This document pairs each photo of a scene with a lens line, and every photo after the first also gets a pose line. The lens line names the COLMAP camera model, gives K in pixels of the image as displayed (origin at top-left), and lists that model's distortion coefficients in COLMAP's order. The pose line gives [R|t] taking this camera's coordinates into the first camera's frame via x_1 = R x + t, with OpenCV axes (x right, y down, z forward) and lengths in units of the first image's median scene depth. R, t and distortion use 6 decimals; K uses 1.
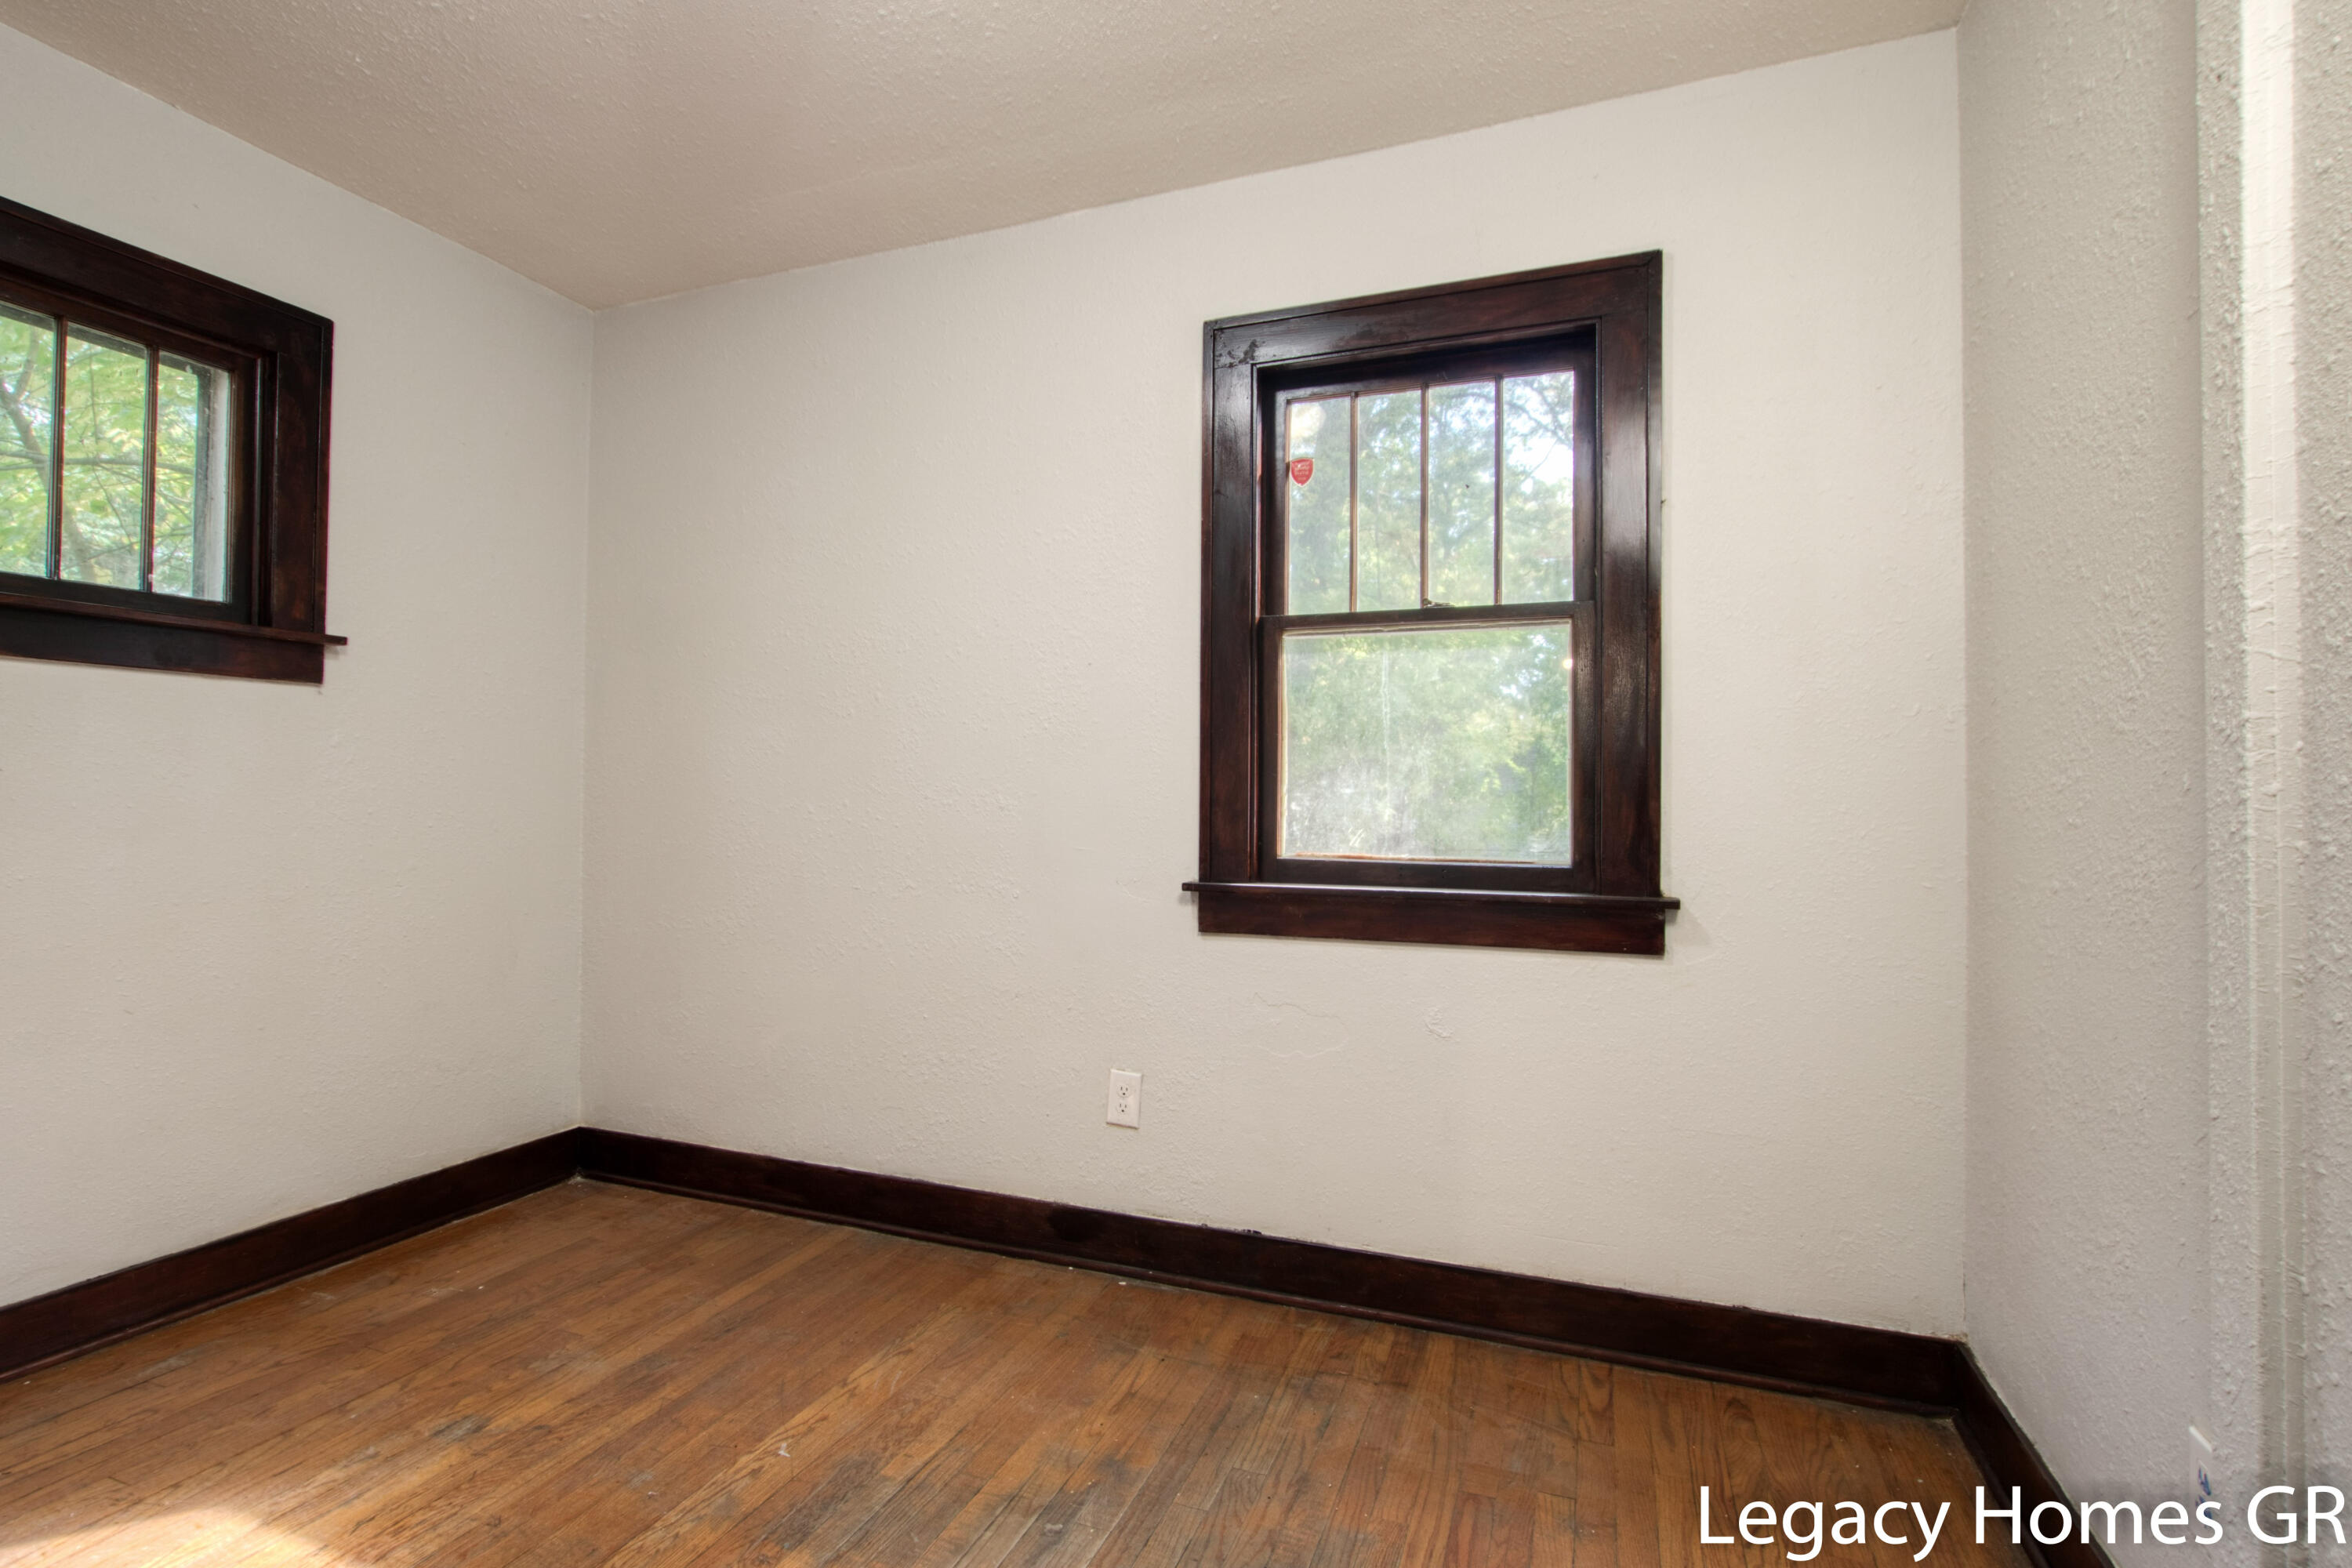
lens RADIAL K [[1136.1, 0, 1132.2], [0, 1136.1, 801.2], [0, 0, 1]] dist [-0.035198, 0.007233]
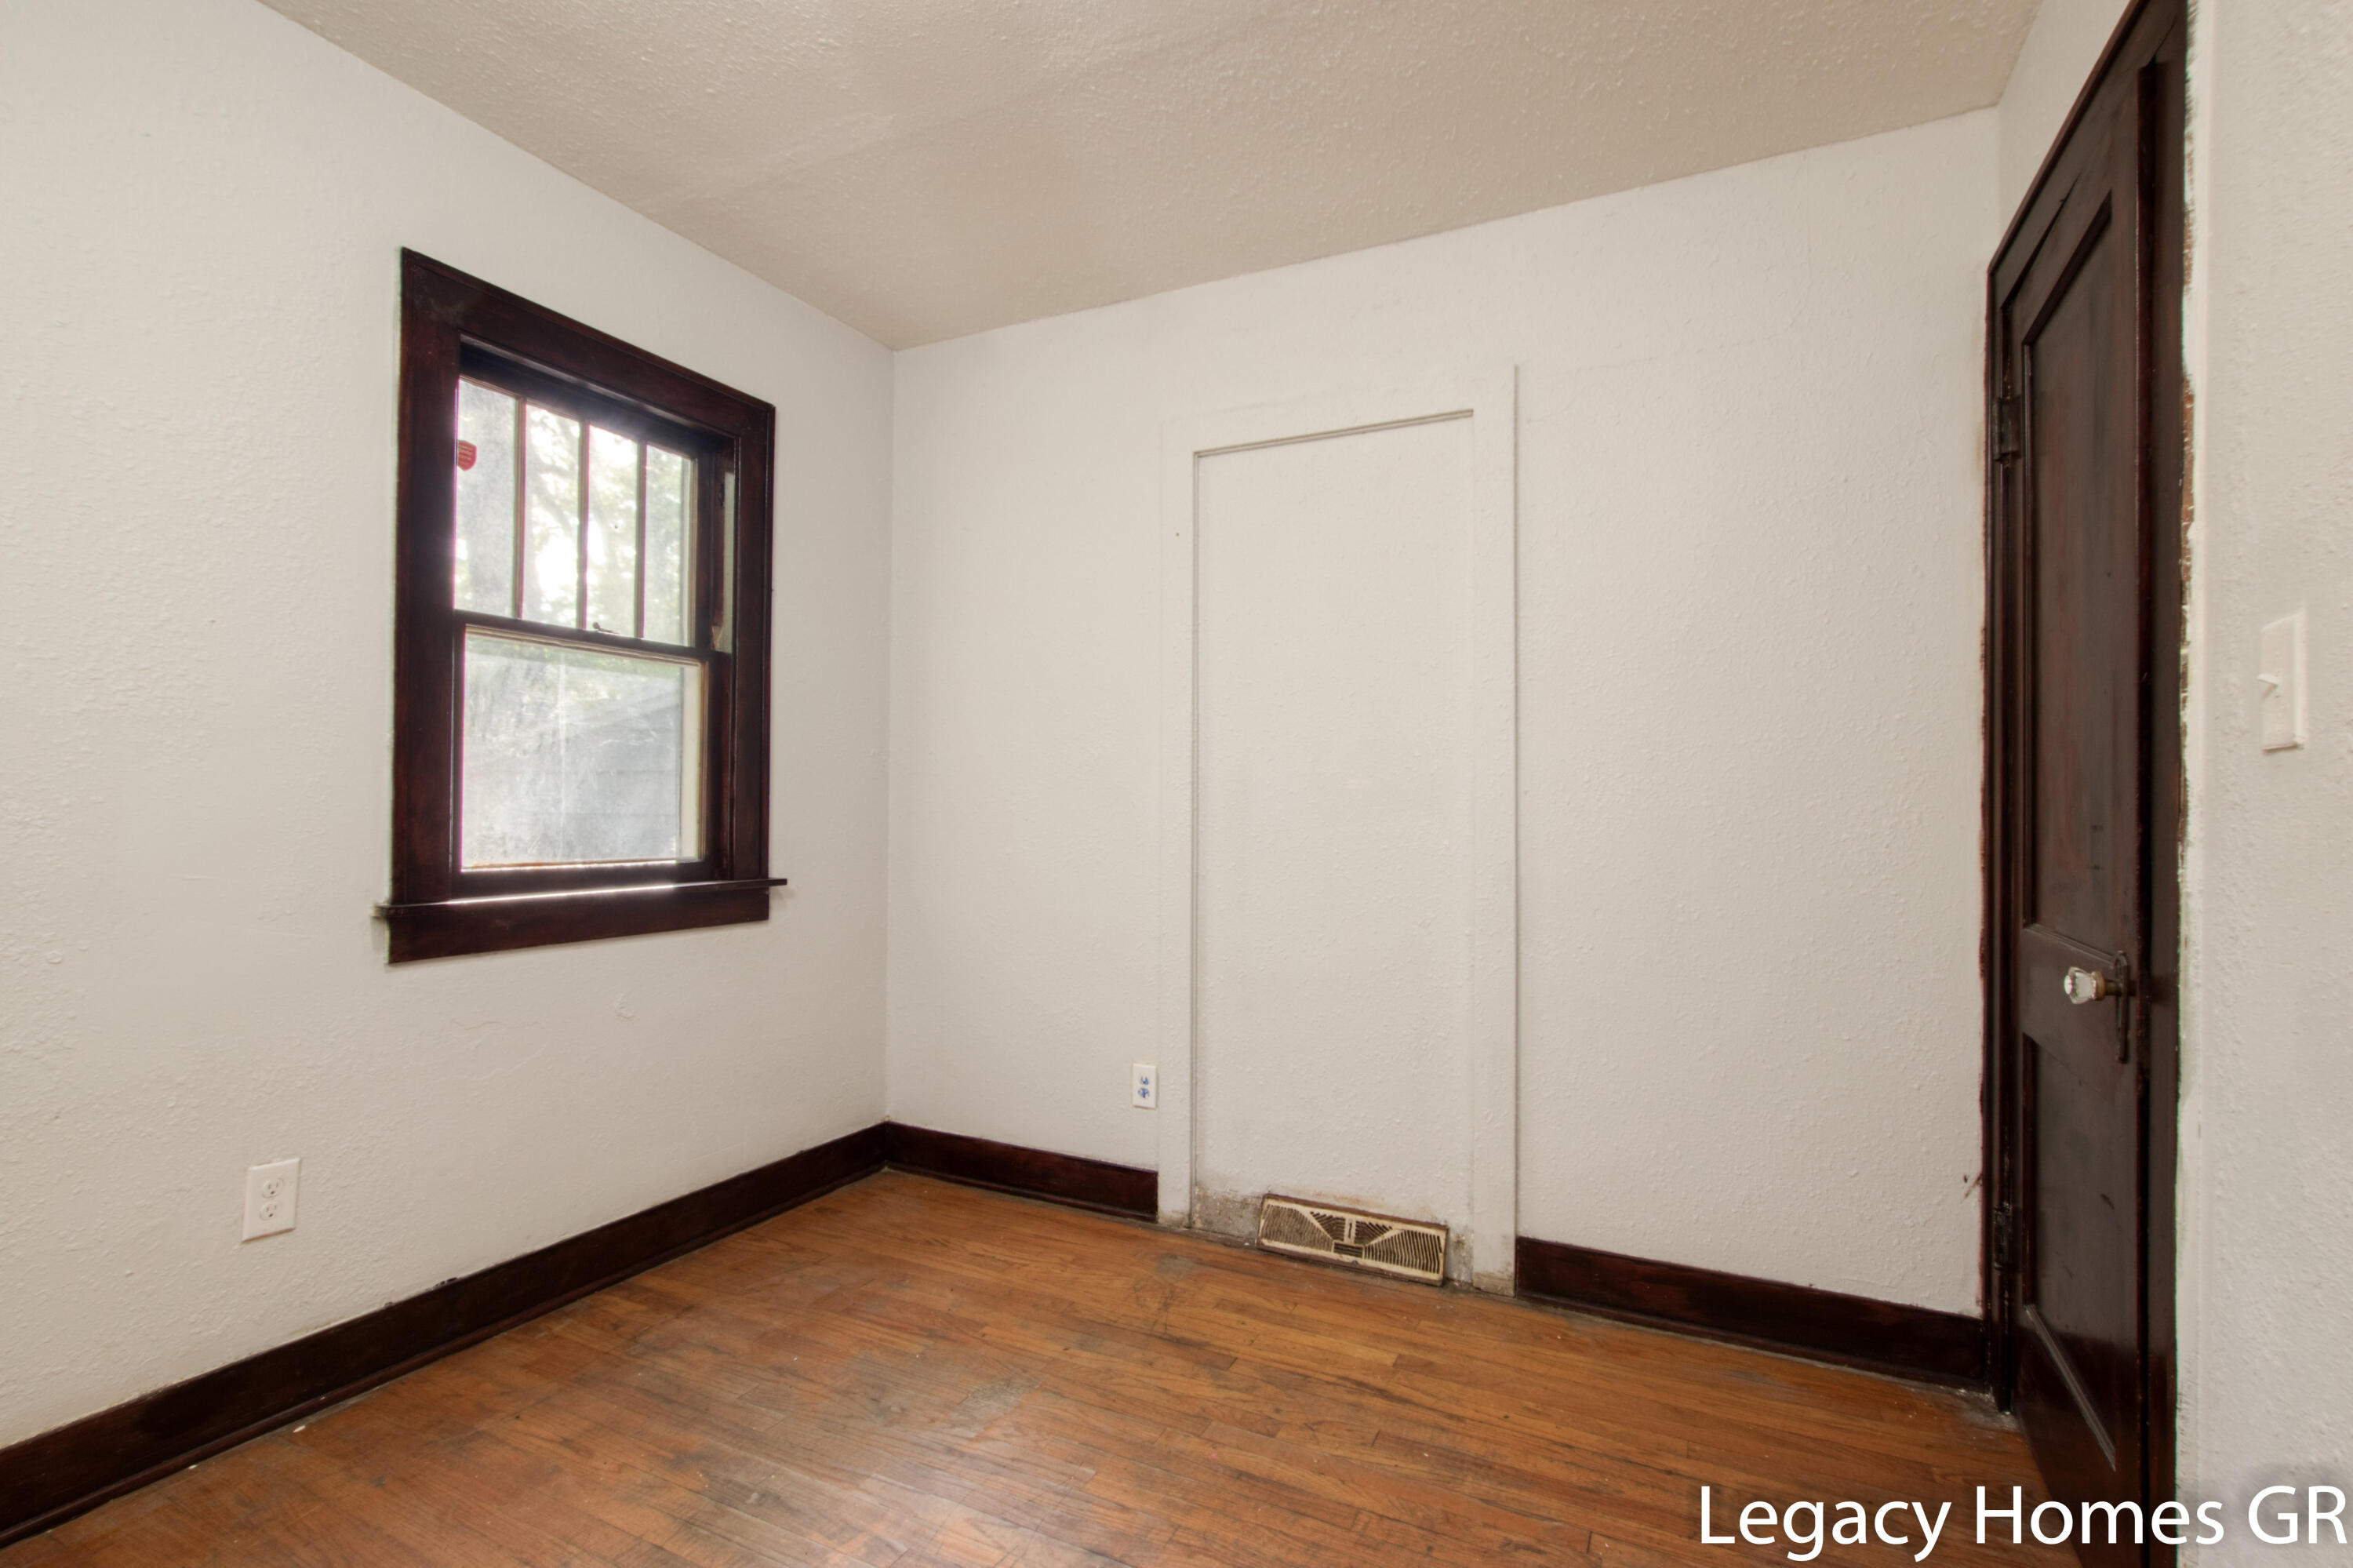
lens RADIAL K [[1136.6, 0, 1132.6], [0, 1136.6, 801.2], [0, 0, 1]] dist [-0.035198, 0.007233]
pose [[0.062250, -0.005288, 0.998047, -0.796222], [-0.015096, 0.999867, 0.006239, -0.022329], [-0.997946, -0.015455, 0.062162, 0.416149]]
